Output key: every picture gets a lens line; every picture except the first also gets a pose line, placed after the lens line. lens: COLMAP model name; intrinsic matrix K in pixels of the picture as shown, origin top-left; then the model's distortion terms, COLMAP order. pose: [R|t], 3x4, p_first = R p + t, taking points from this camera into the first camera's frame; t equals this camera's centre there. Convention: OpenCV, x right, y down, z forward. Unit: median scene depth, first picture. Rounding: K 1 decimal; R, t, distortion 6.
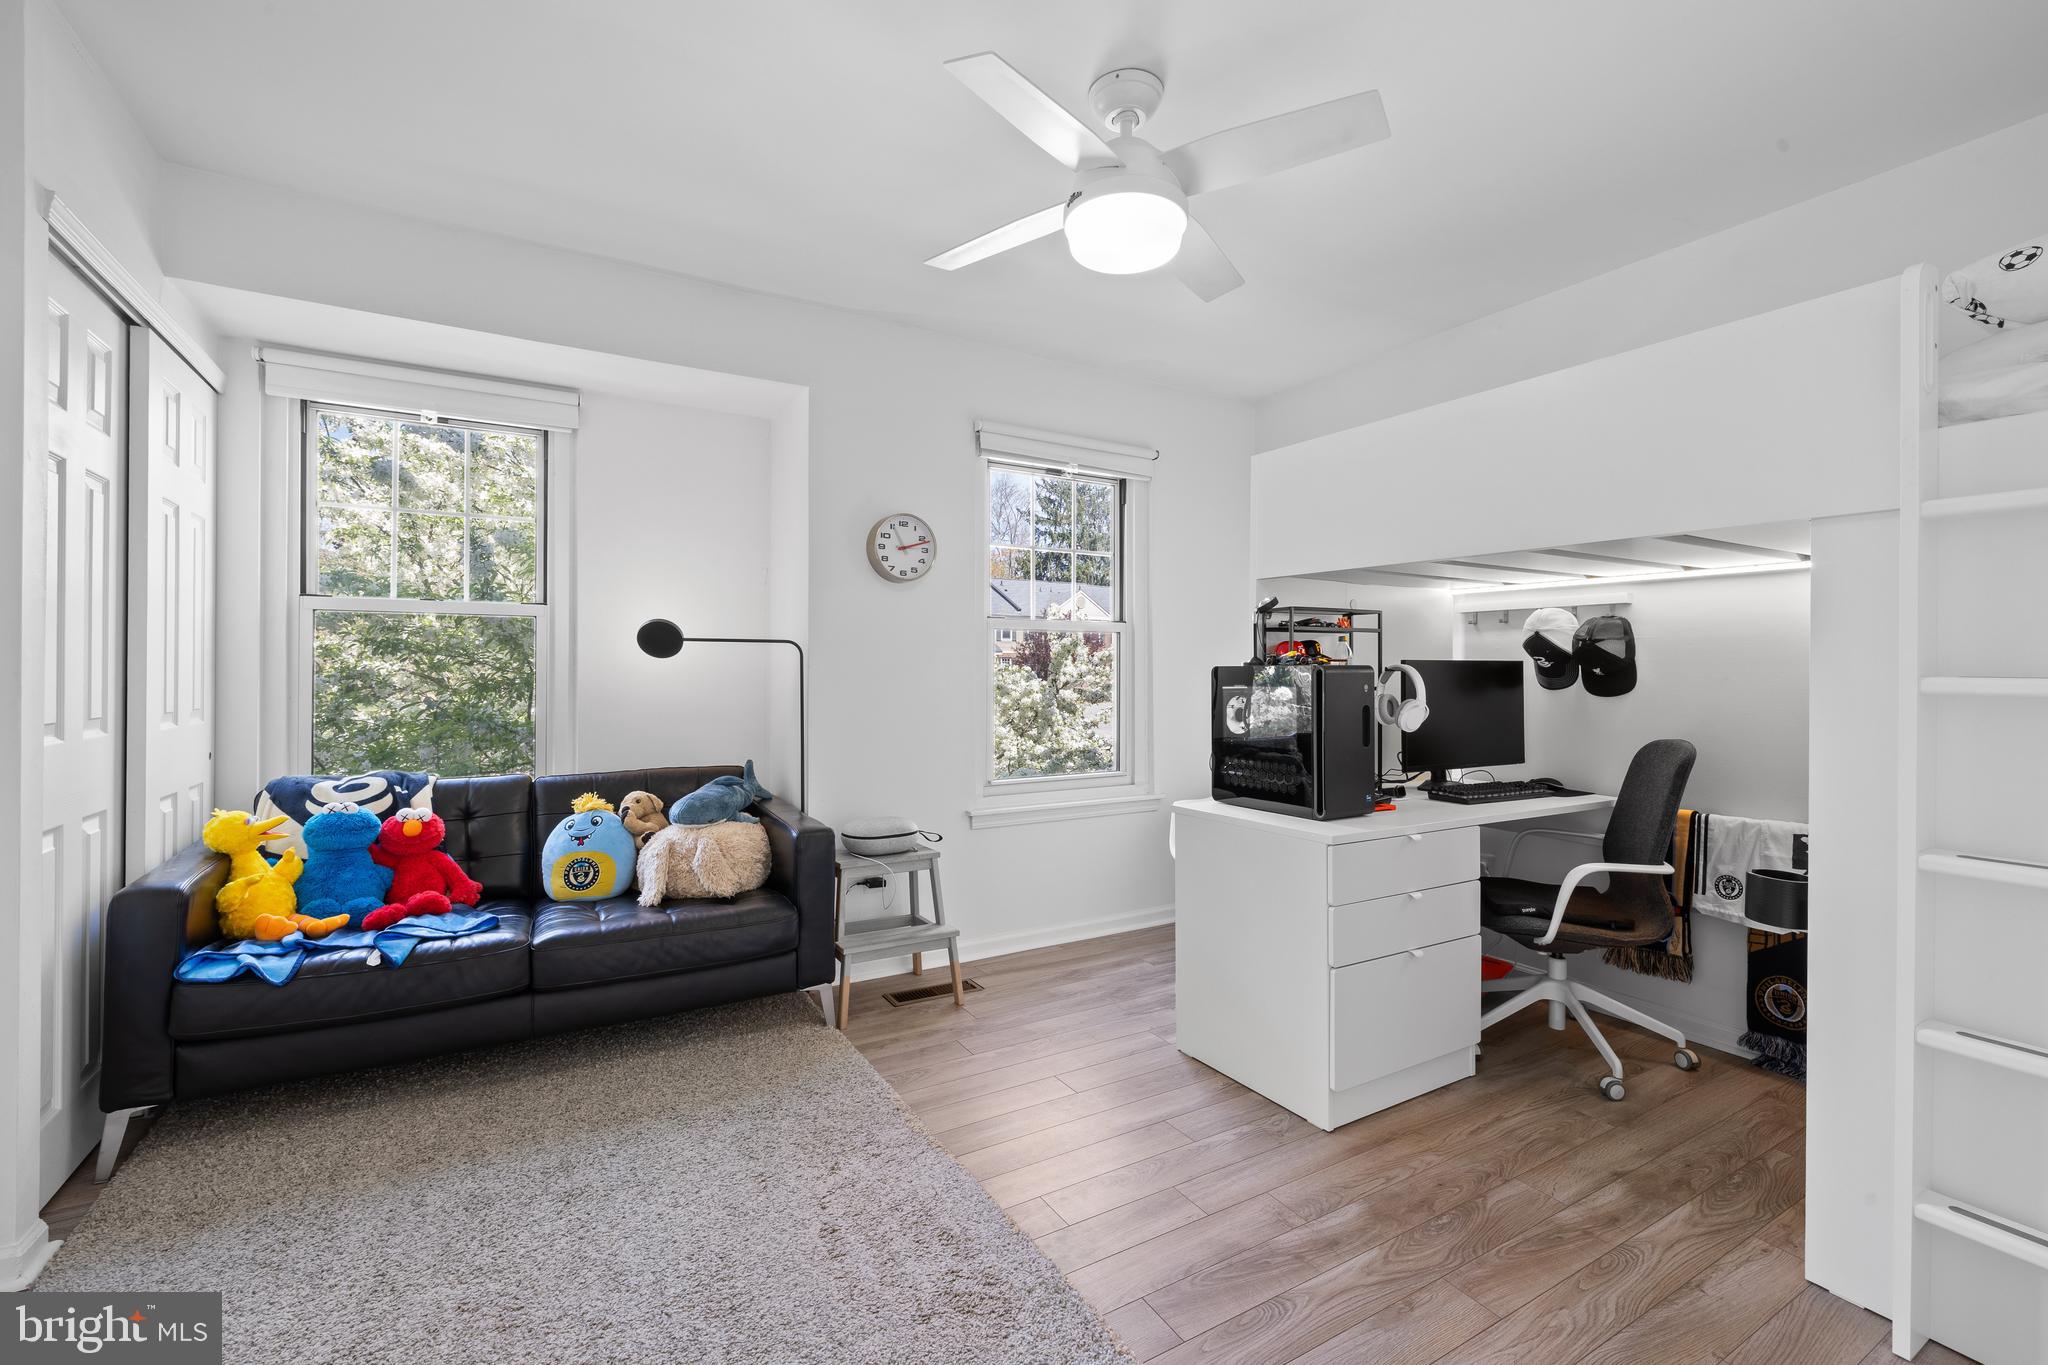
lens RADIAL K [[873.7, 0, 1023.9], [0, 873.7, 673.8], [0, 0, 1]] dist [0.000288, 0.000139]
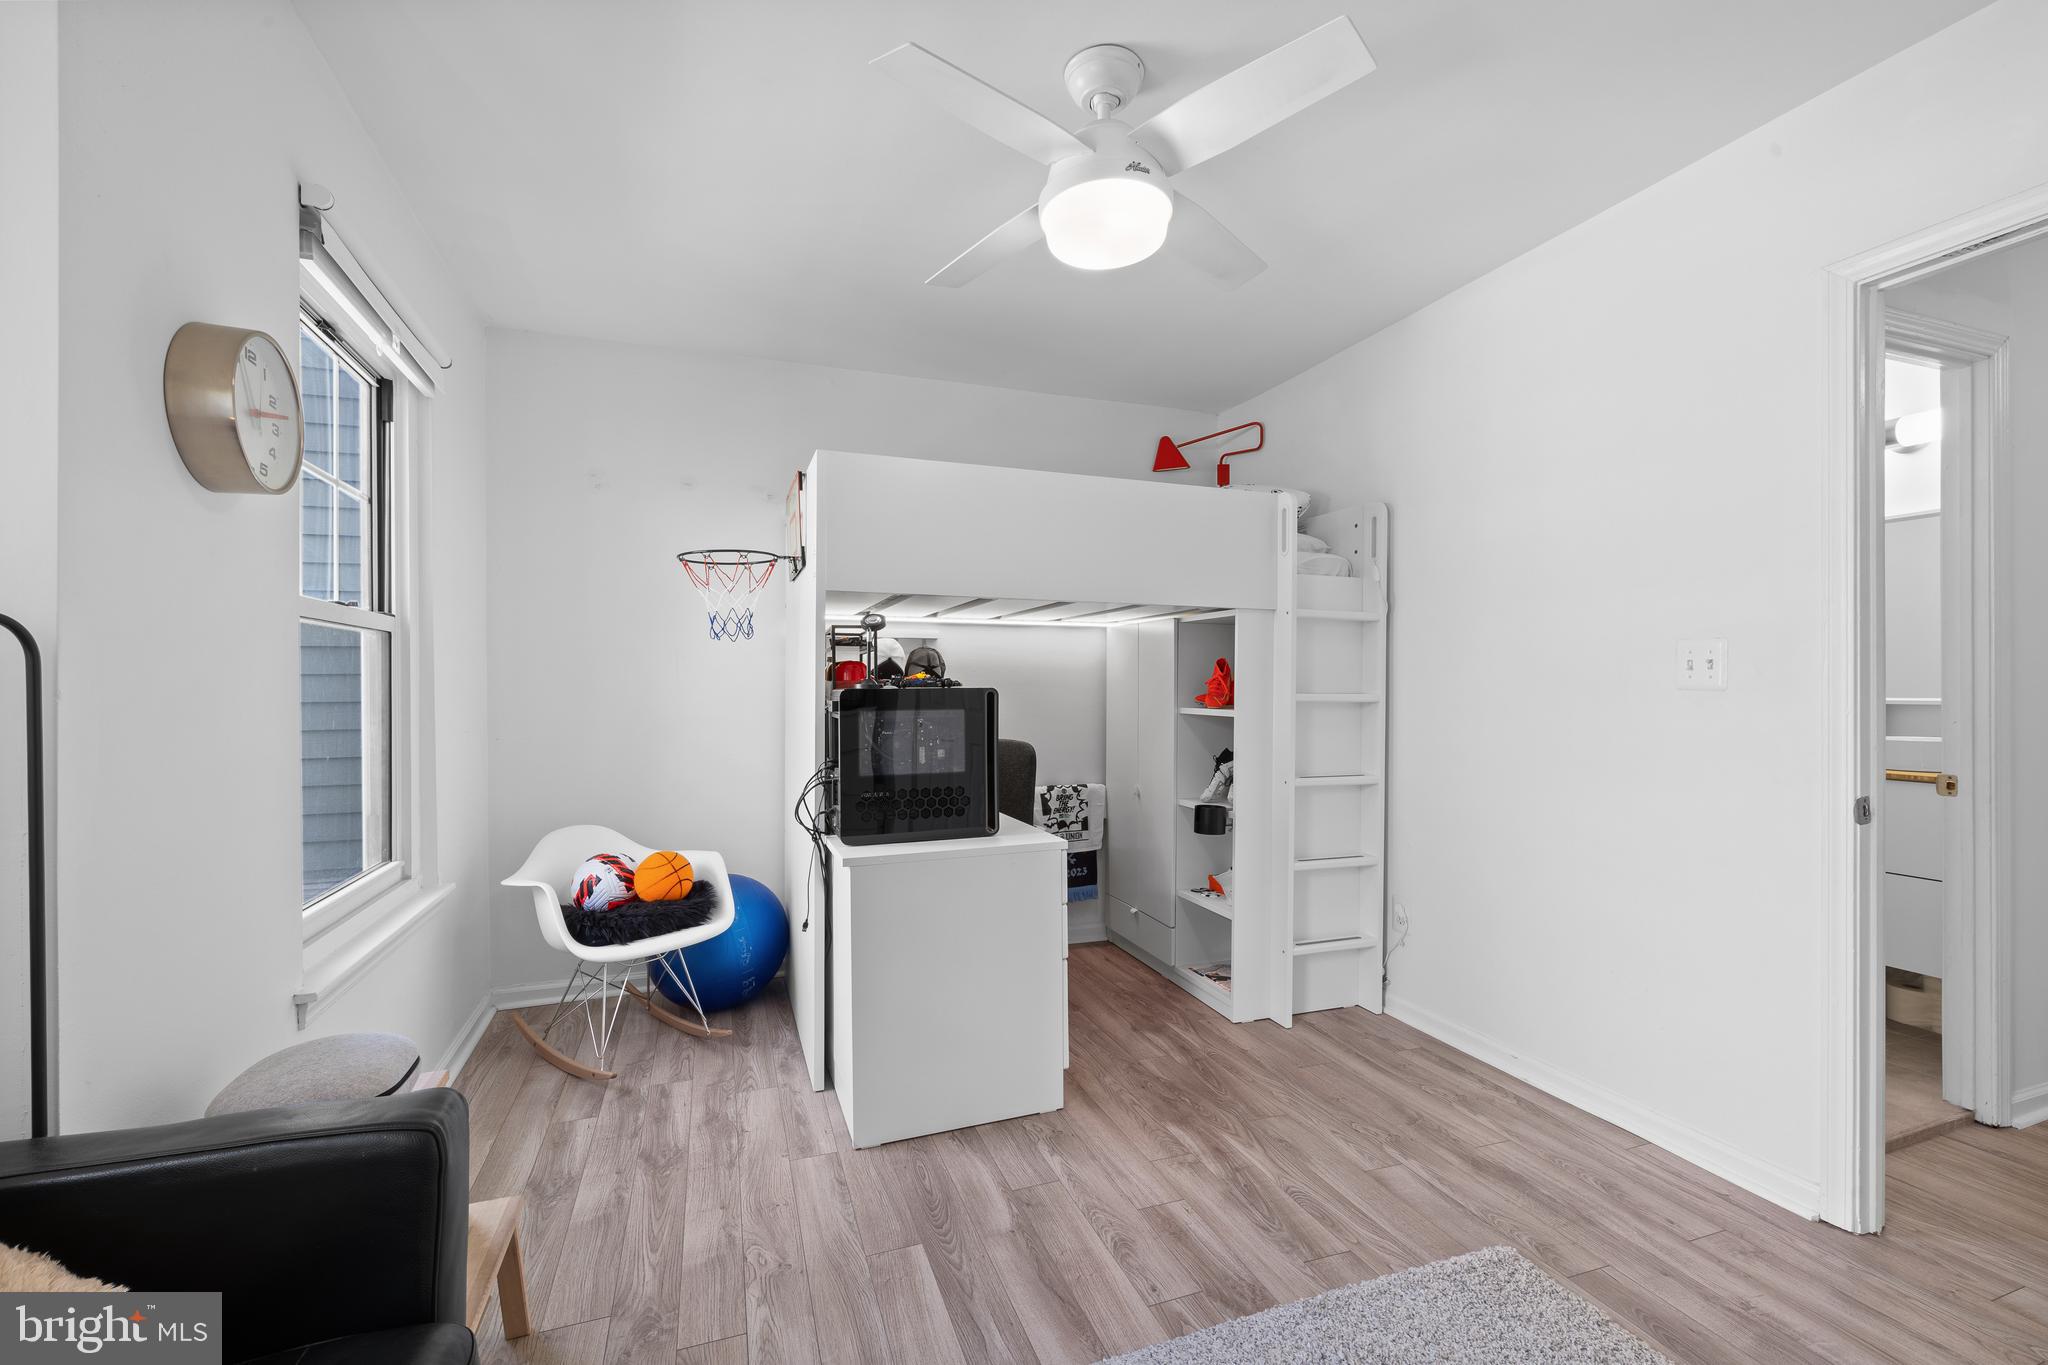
lens RADIAL K [[864.9, 0, 1024.0], [0, 864.9, 682.5], [0, 0, 1]] dist [-0.000362, 0.000002]
pose [[0.172522, 0.005139, 0.984992, -0.790703], [0.006255, 0.999961, -0.006313, -0.009604], [-0.984986, 0.007250, 0.172483, 0.910686]]
